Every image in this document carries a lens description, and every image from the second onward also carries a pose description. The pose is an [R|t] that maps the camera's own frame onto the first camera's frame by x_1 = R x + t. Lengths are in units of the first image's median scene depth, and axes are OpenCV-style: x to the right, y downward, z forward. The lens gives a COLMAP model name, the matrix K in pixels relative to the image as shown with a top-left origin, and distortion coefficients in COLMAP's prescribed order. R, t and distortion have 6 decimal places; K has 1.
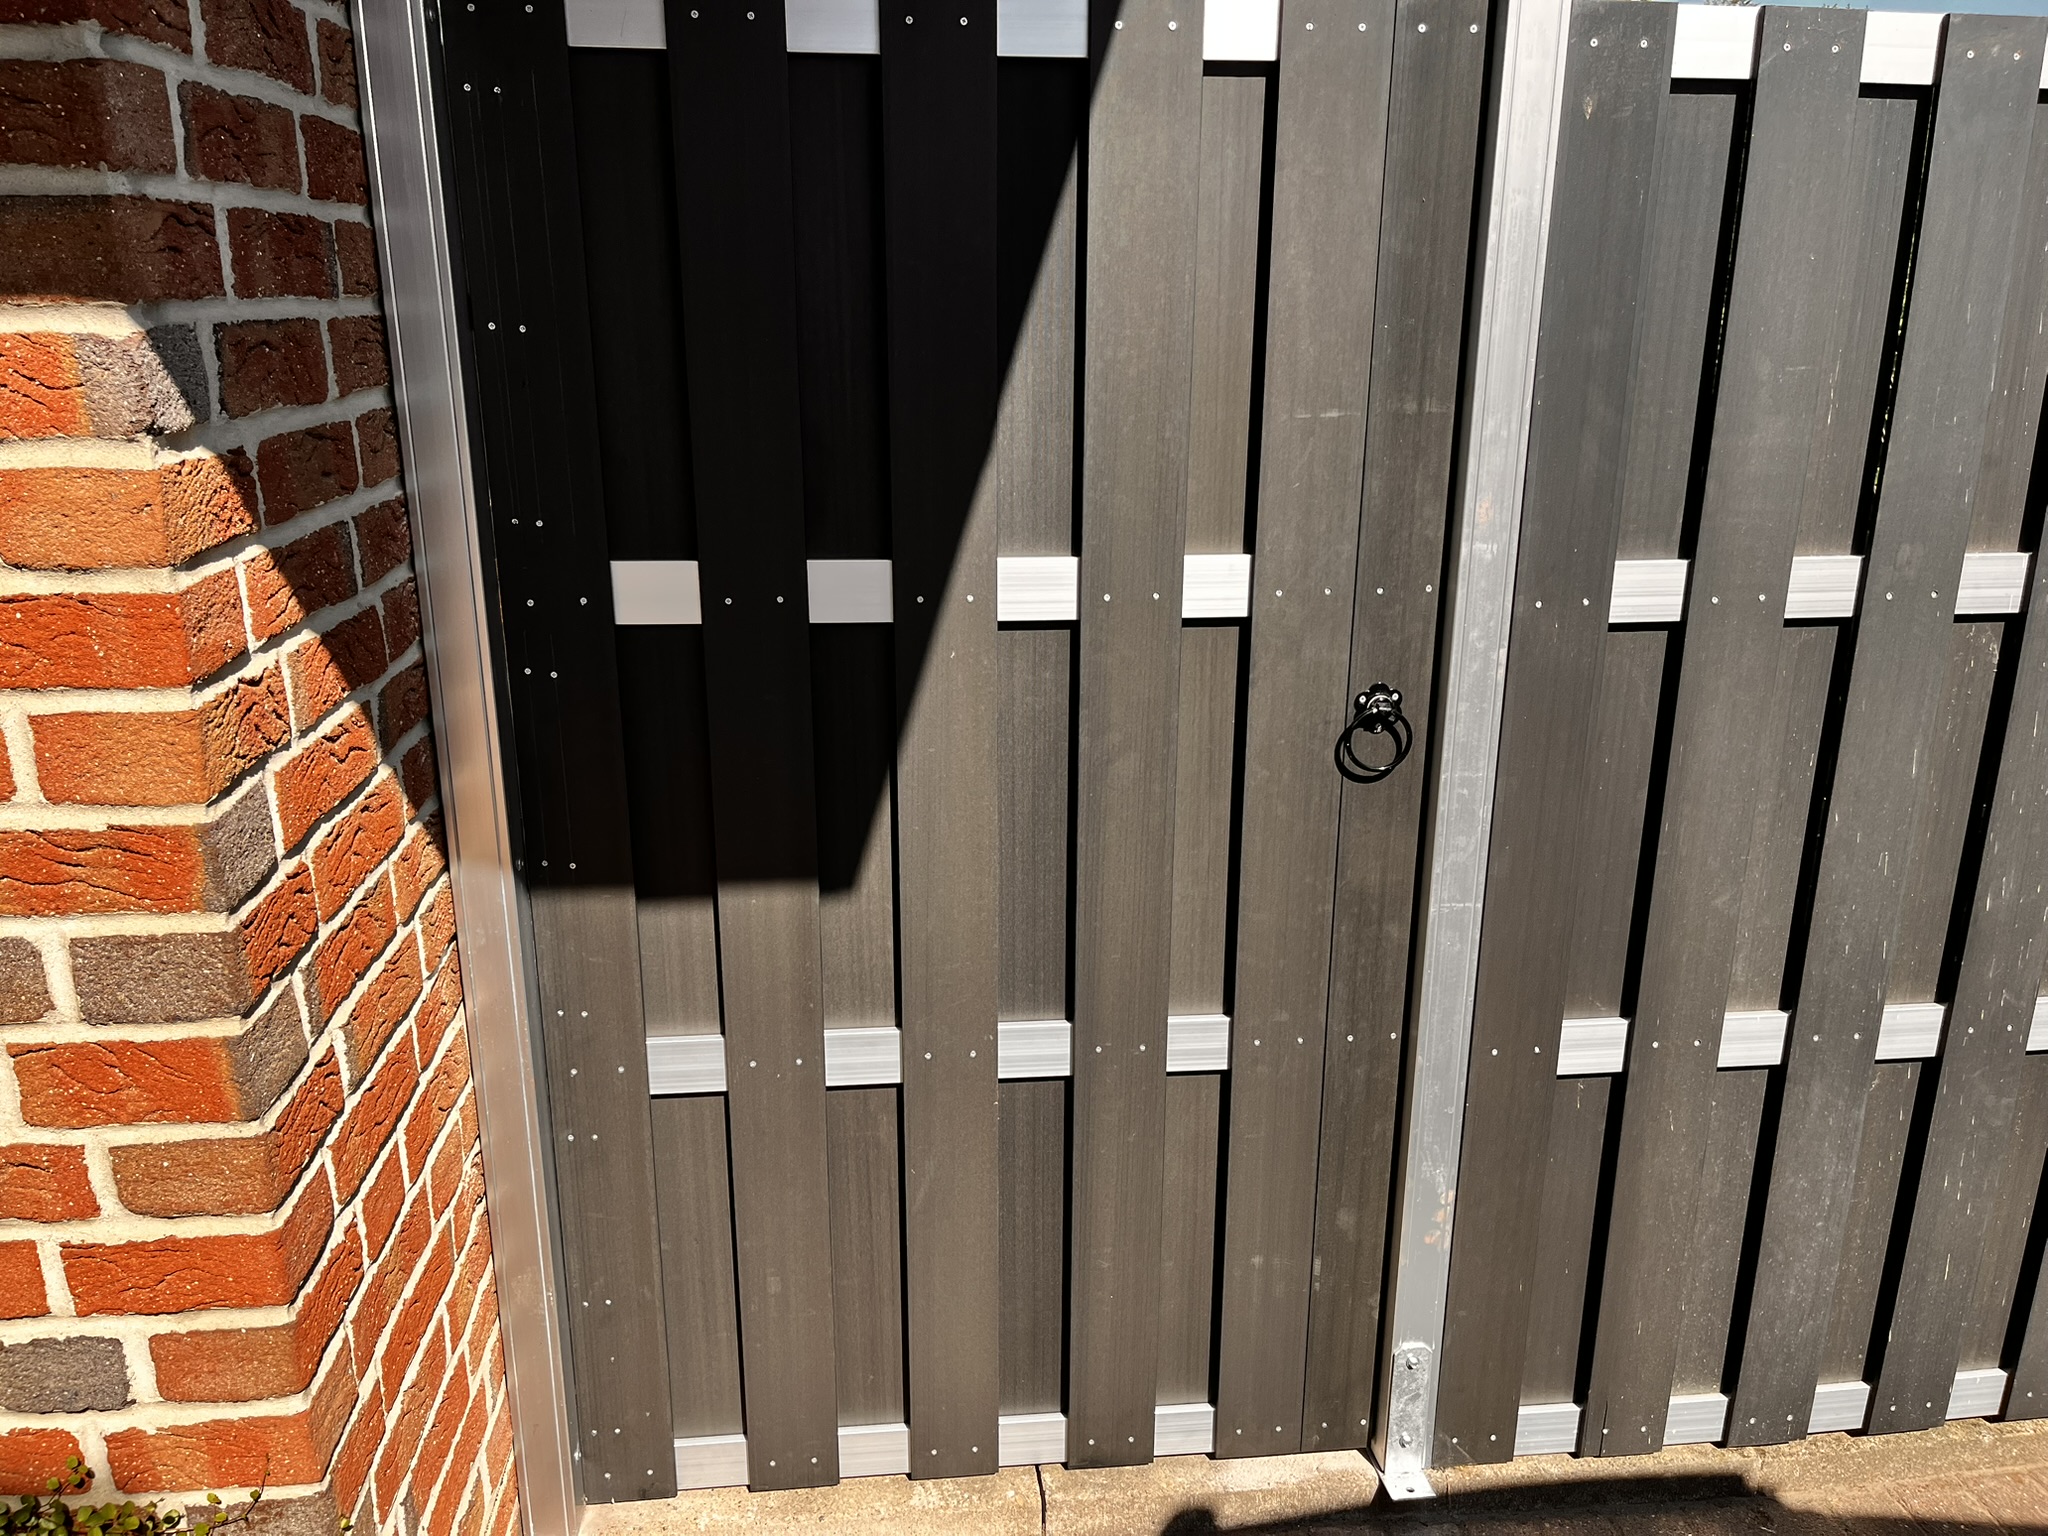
lens RADIAL K [[1540.2, 0, 1006.5], [0, 1540.2, 771.4], [0, 0, 1]] dist [0.047637, -0.060356]
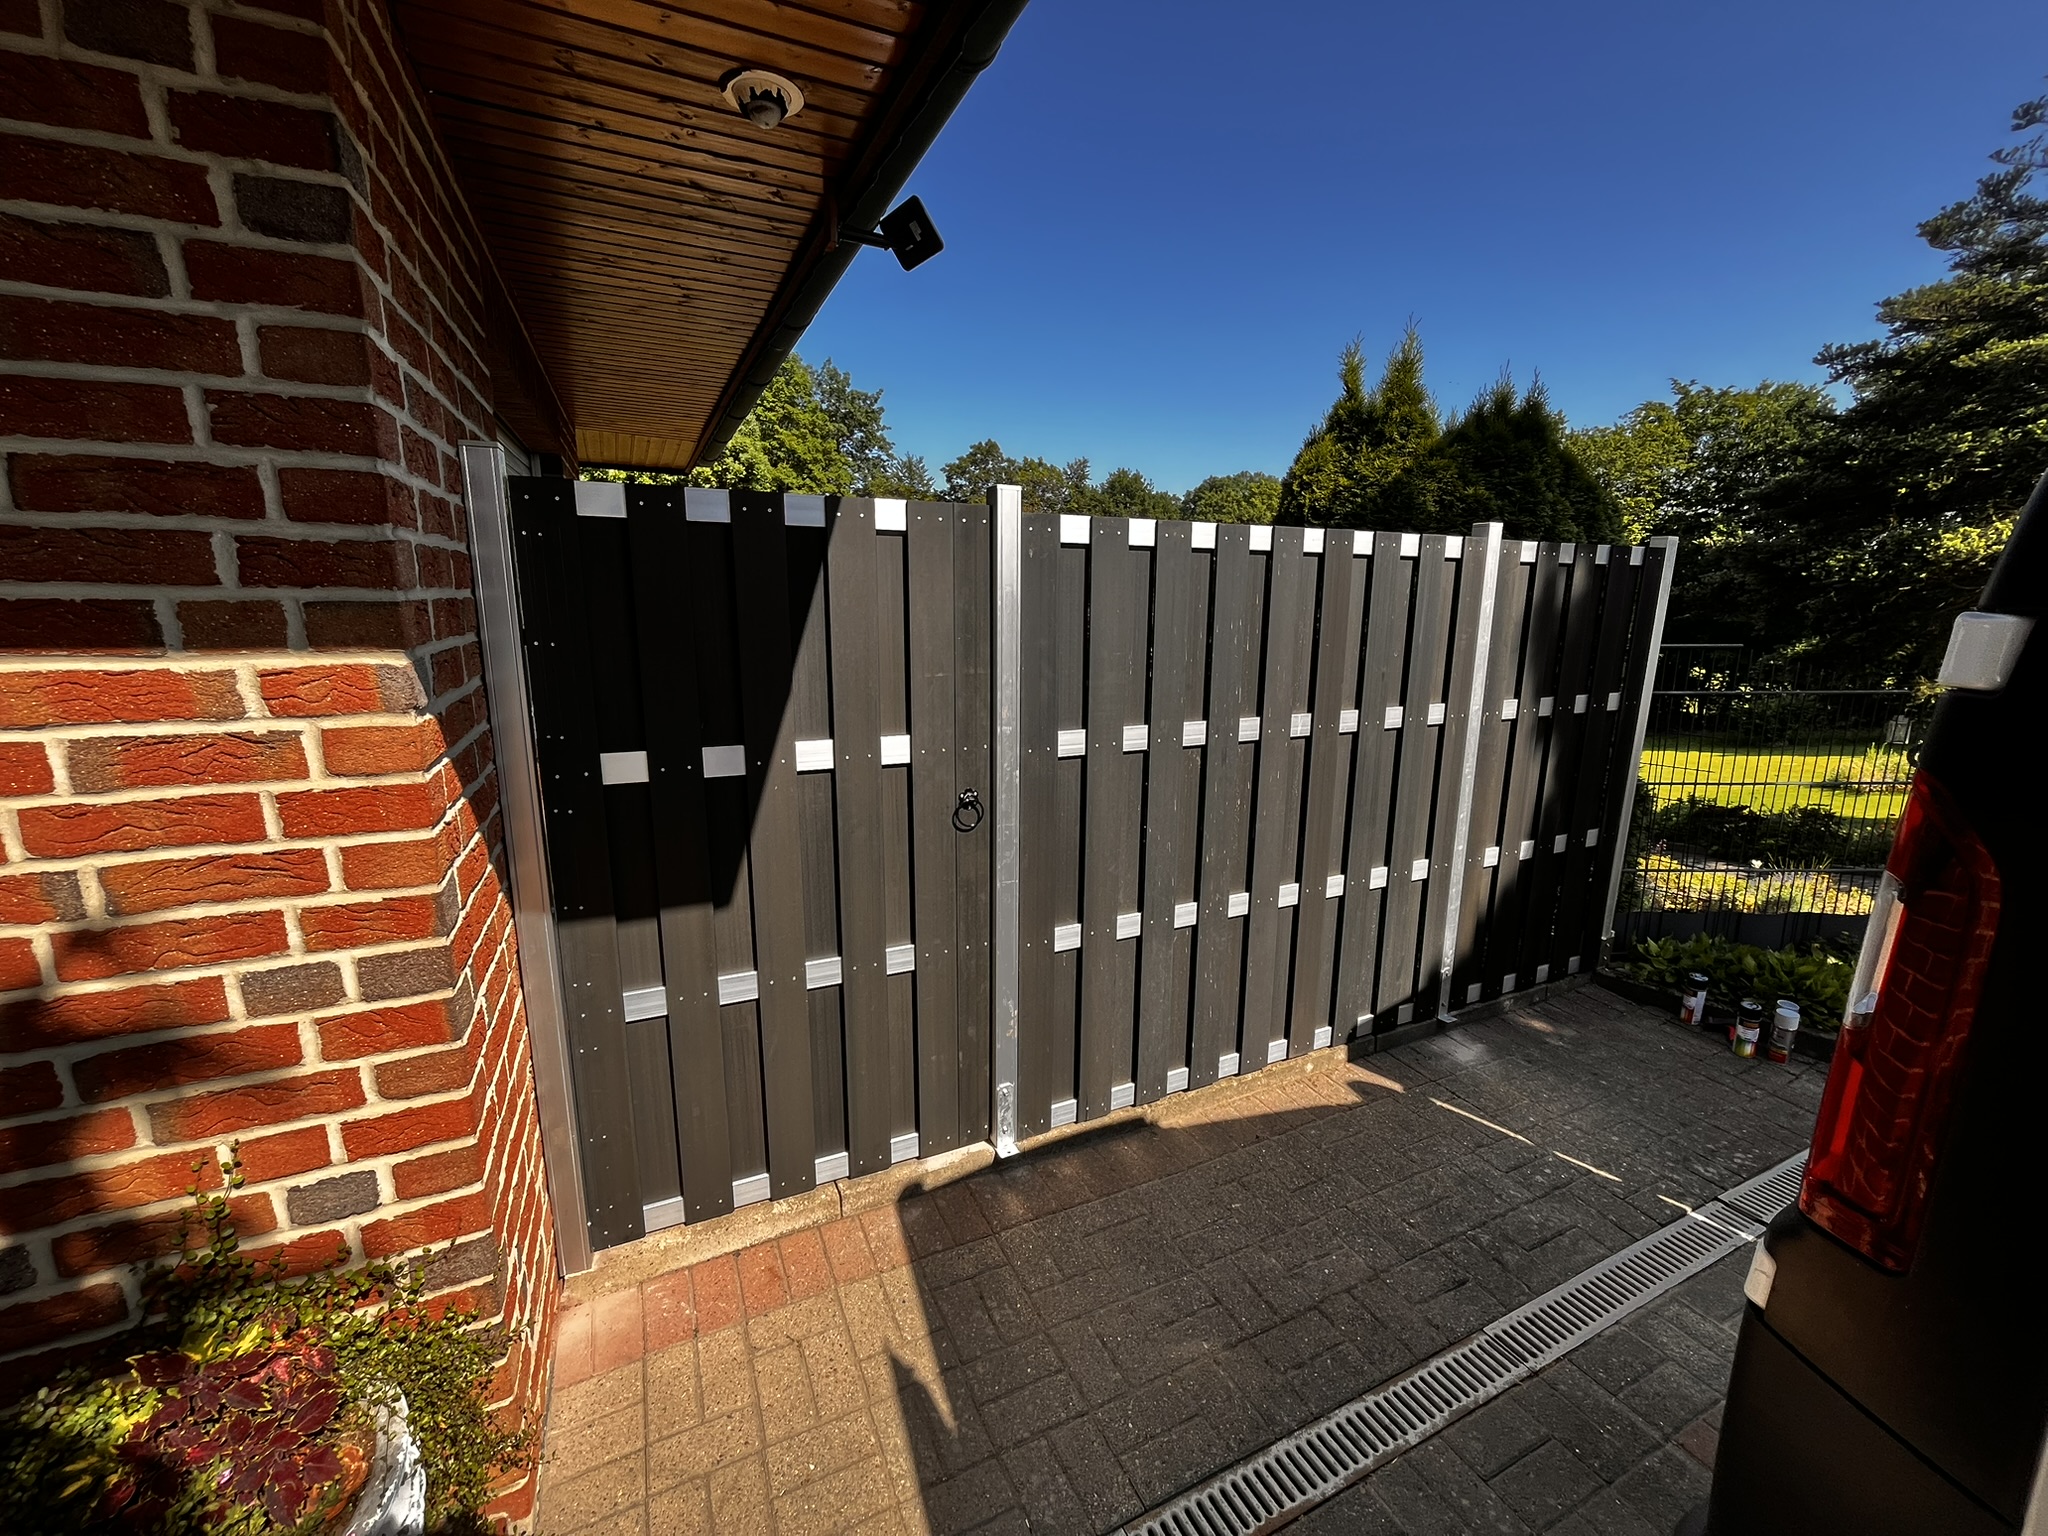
lens RADIAL K [[819.6, 0, 1028.6], [0, 819.6, 763.3], [0, 0, 1]] dist [-0.001521, -0.000030]
pose [[0.941691, -0.057059, 0.331606, -0.079692], [0.088569, 0.992796, -0.080689, 0.012744], [-0.324613, 0.105354, 0.939961, -0.187436]]
